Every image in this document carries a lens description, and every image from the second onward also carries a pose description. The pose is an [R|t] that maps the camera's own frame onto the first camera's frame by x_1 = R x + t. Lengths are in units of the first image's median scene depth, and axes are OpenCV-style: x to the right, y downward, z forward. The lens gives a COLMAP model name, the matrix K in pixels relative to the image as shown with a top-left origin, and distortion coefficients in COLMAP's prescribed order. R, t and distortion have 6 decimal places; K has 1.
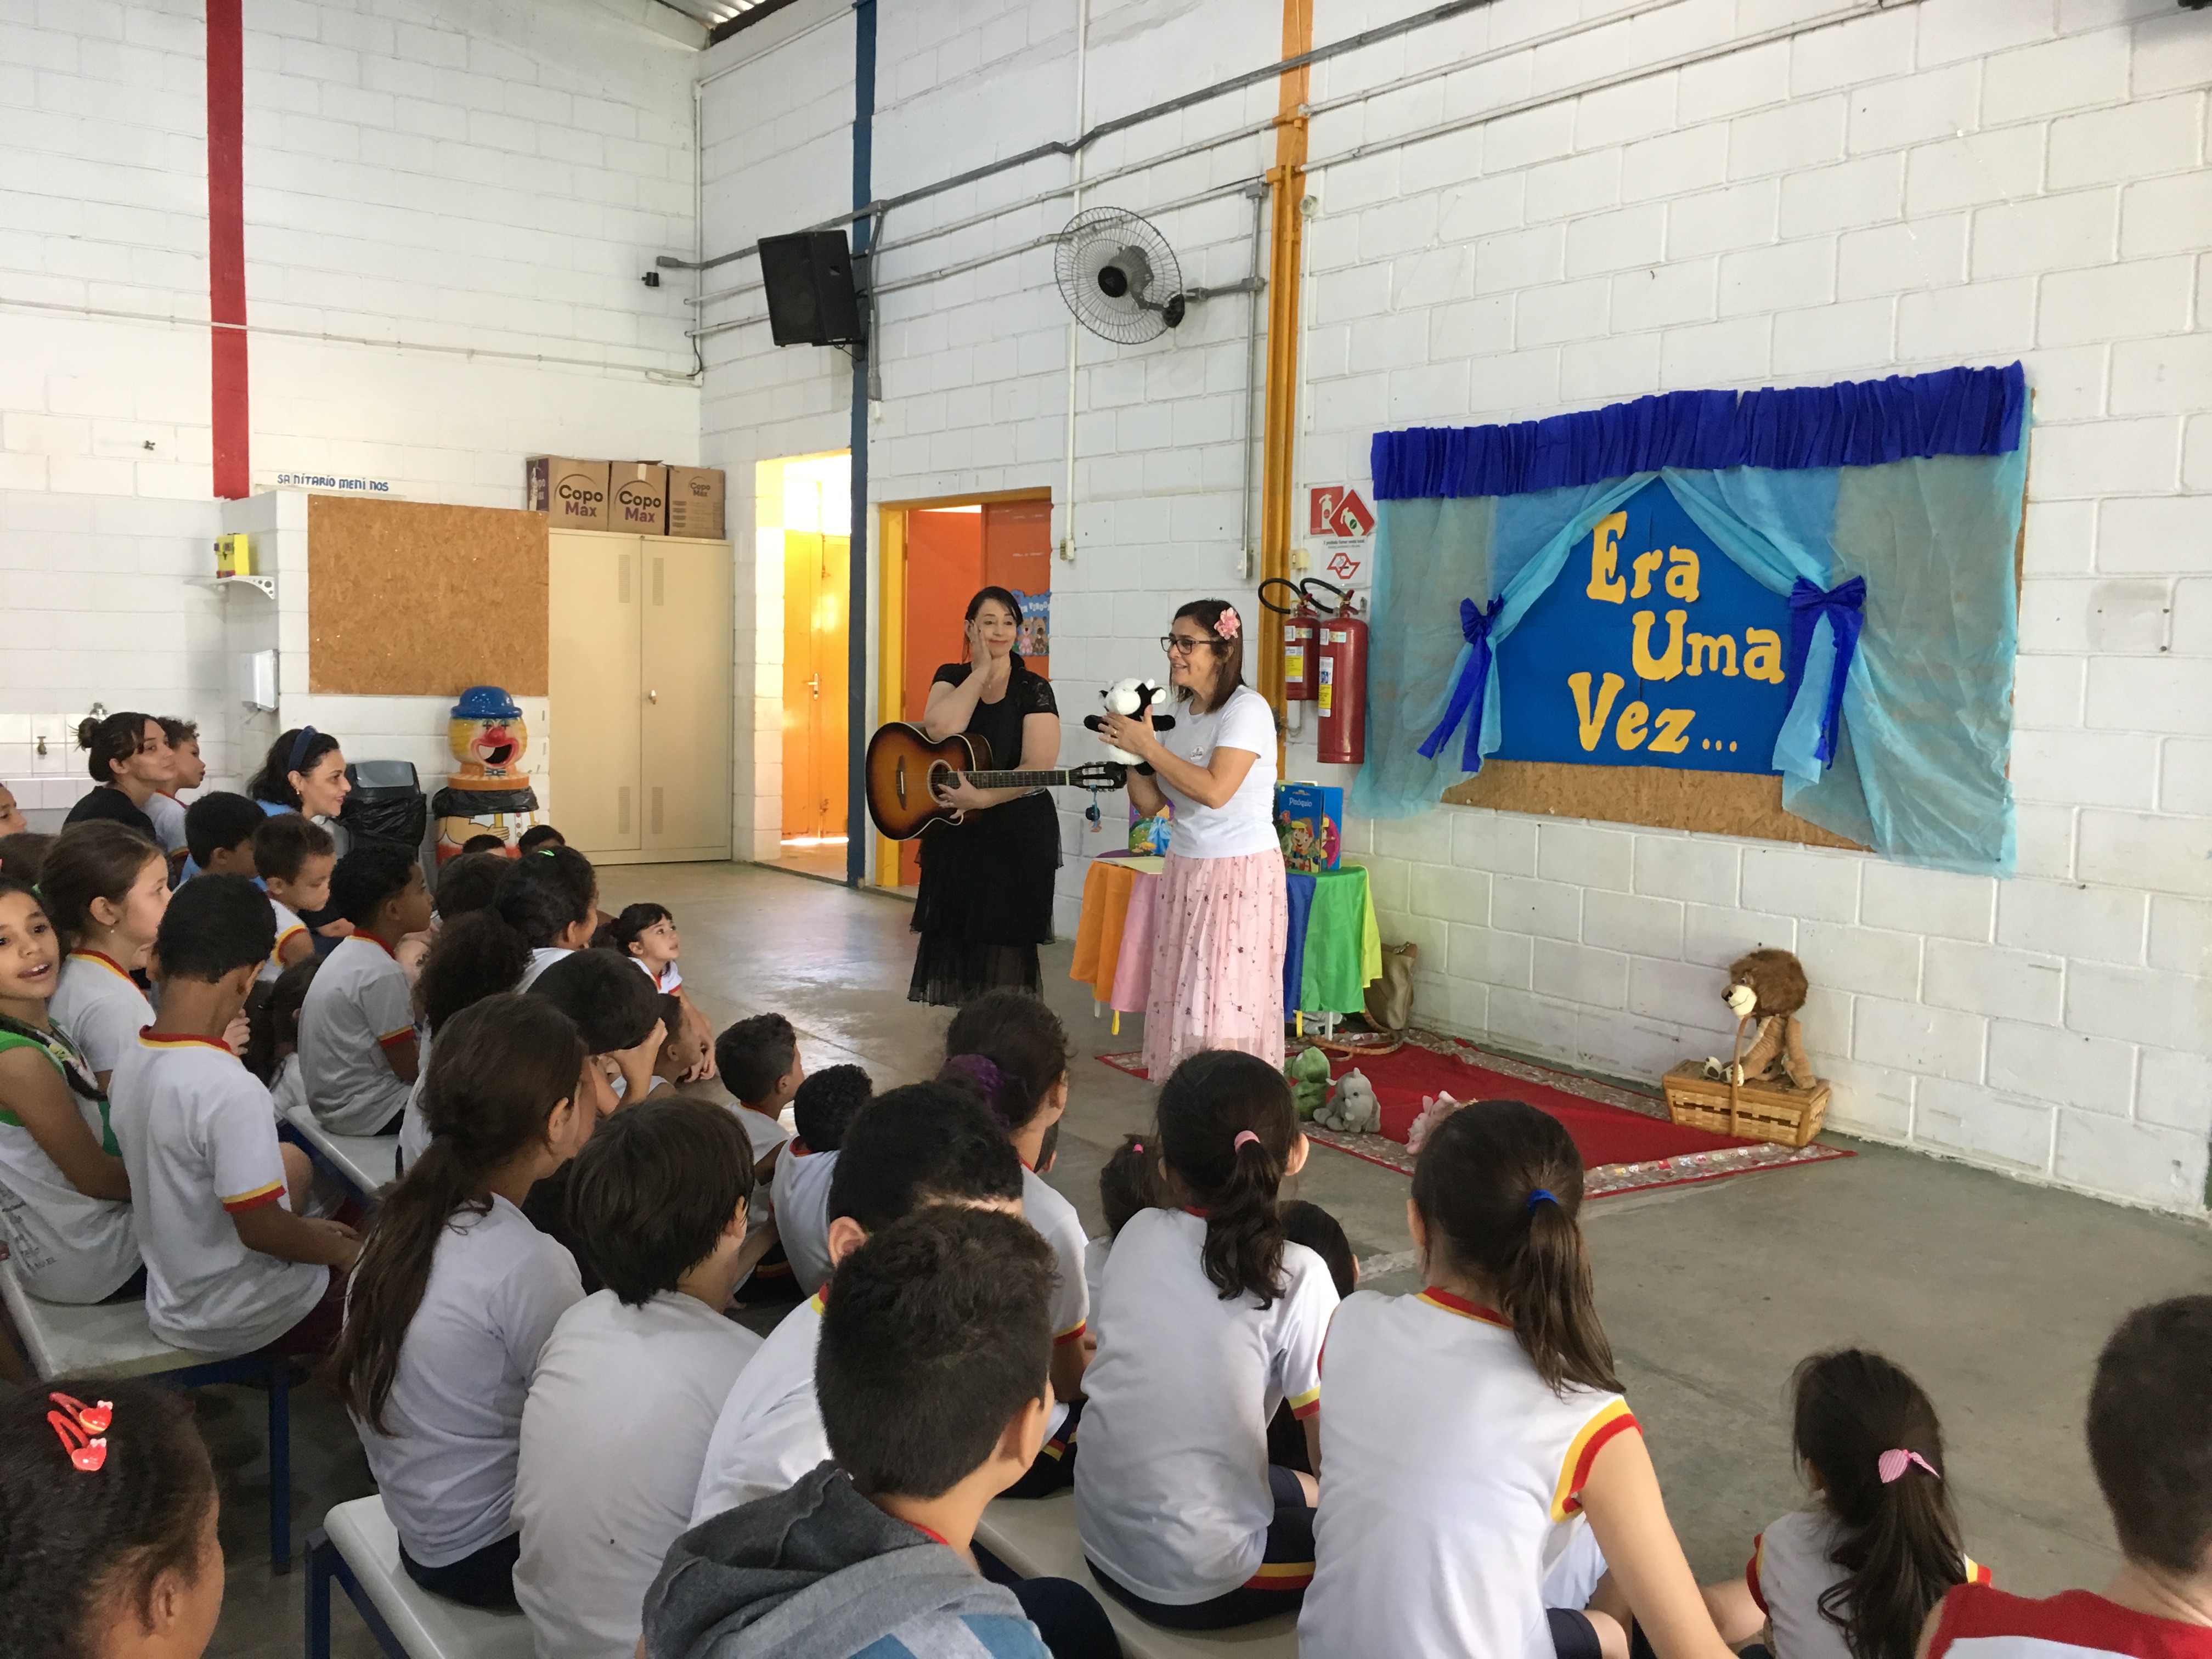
lens RADIAL K [[1868.6, 0, 1108.5], [0, 1868.6, 809.8], [0, 0, 1]] dist [0.092892, -0.136940]
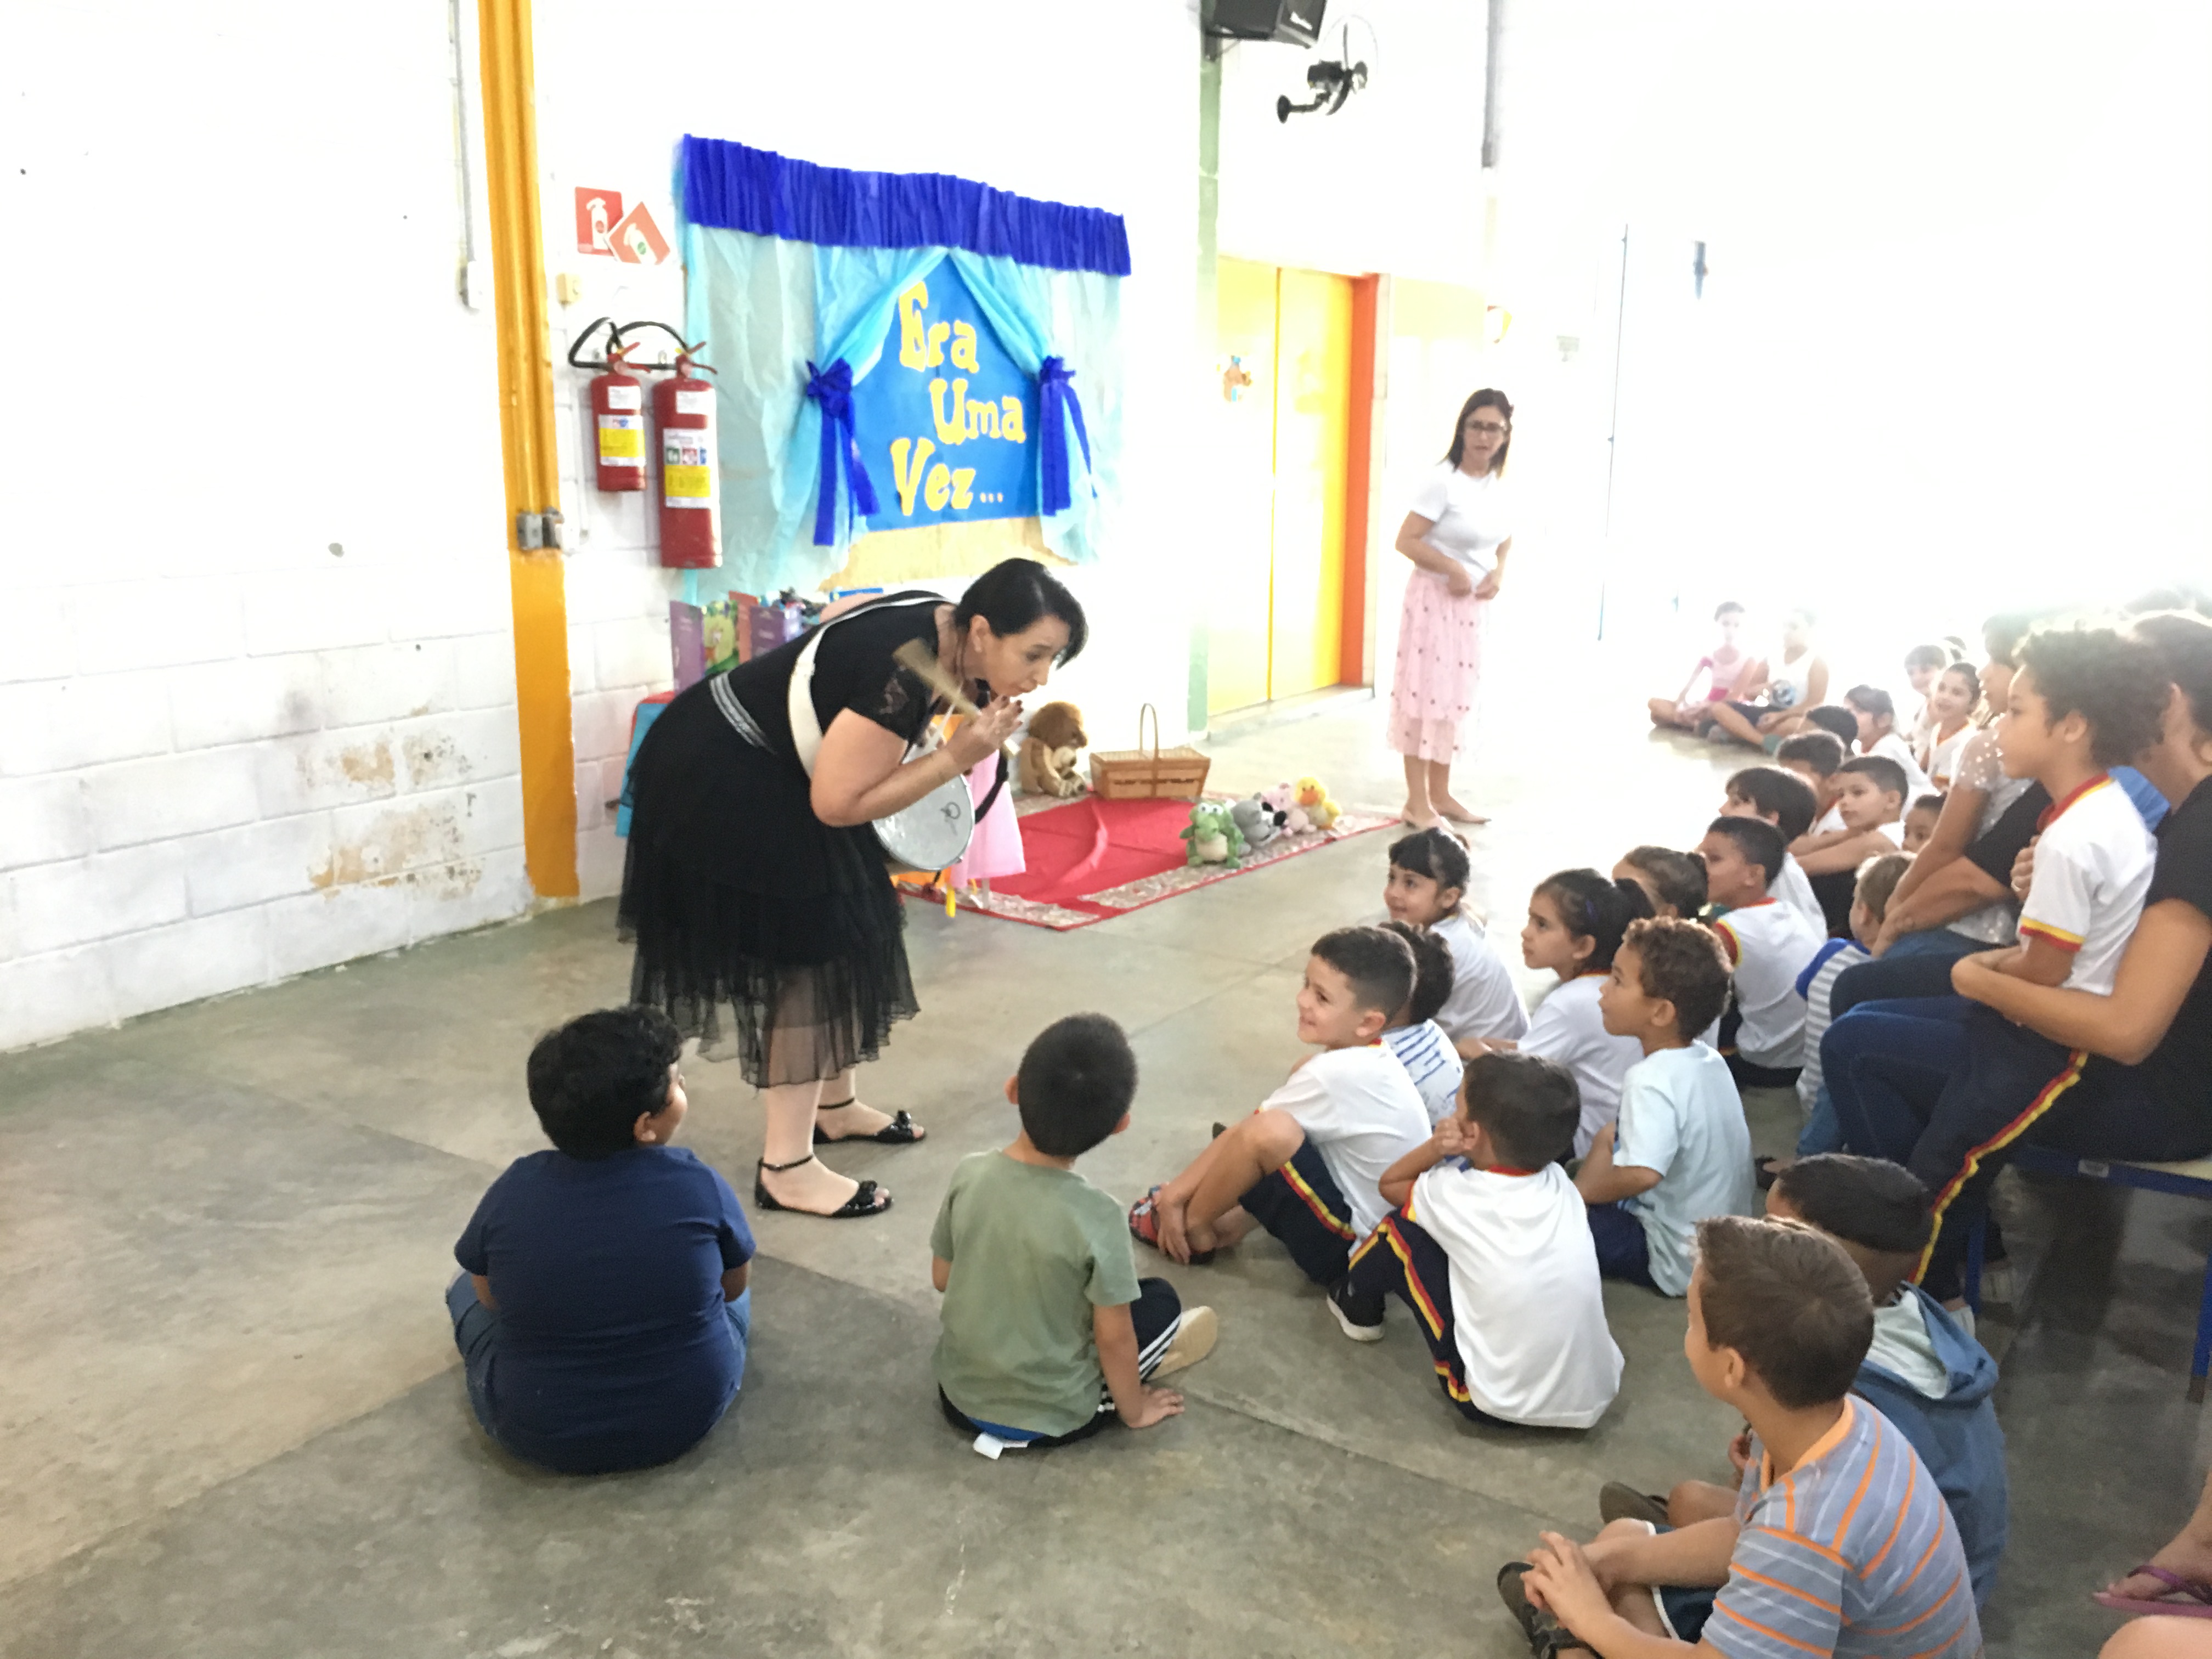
lens RADIAL K [[1889.3, 0, 1091.8], [0, 1889.3, 821.3], [0, 0, 1]] dist [0.075358, -0.098679]
pose [[-0.344495, -0.215269, 0.913774, -0.781961], [0.072552, 0.964339, 0.254533, -0.128733], [-0.935980, 0.153982, -0.316591, 1.272971]]
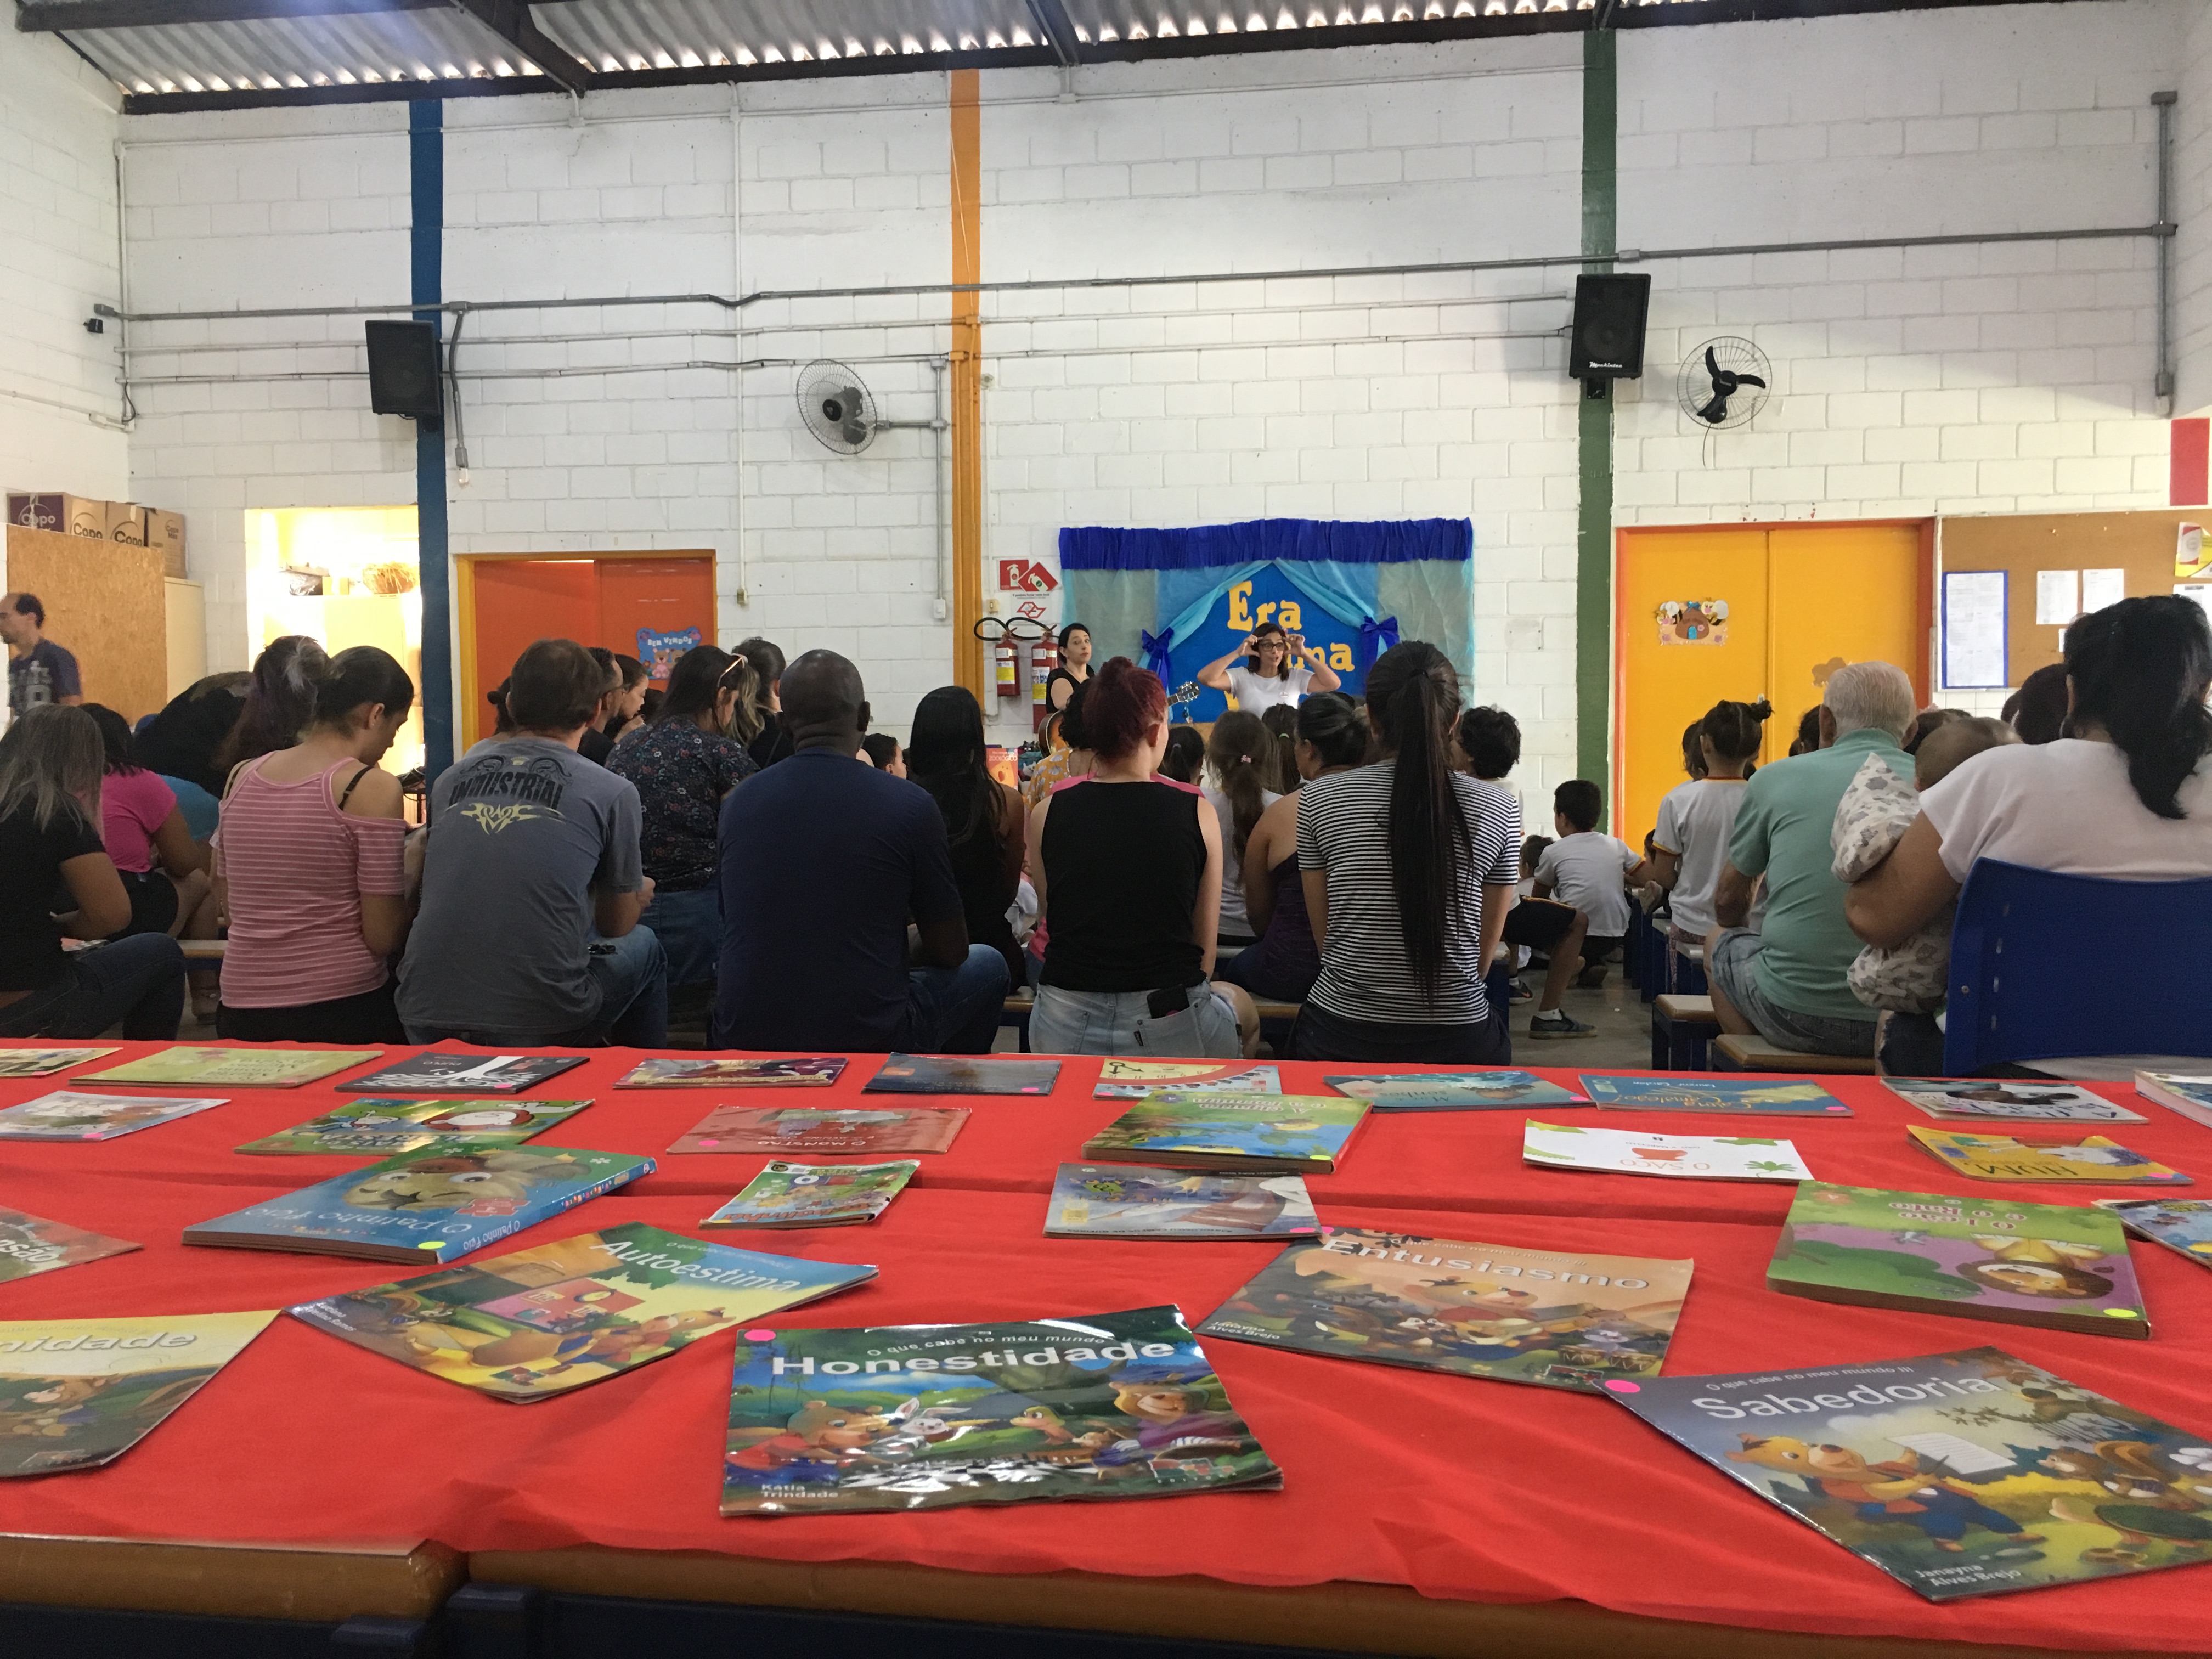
lens RADIAL K [[1880.5, 0, 1097.3], [0, 1880.5, 811.6], [0, 0, 1]] dist [0.090272, -0.120190]
pose [[0.707716, -0.055027, 0.704351, -1.111075], [0.086006, 0.996258, -0.008585, 0.066100], [-0.701243, 0.066654, 0.709800, -0.175338]]
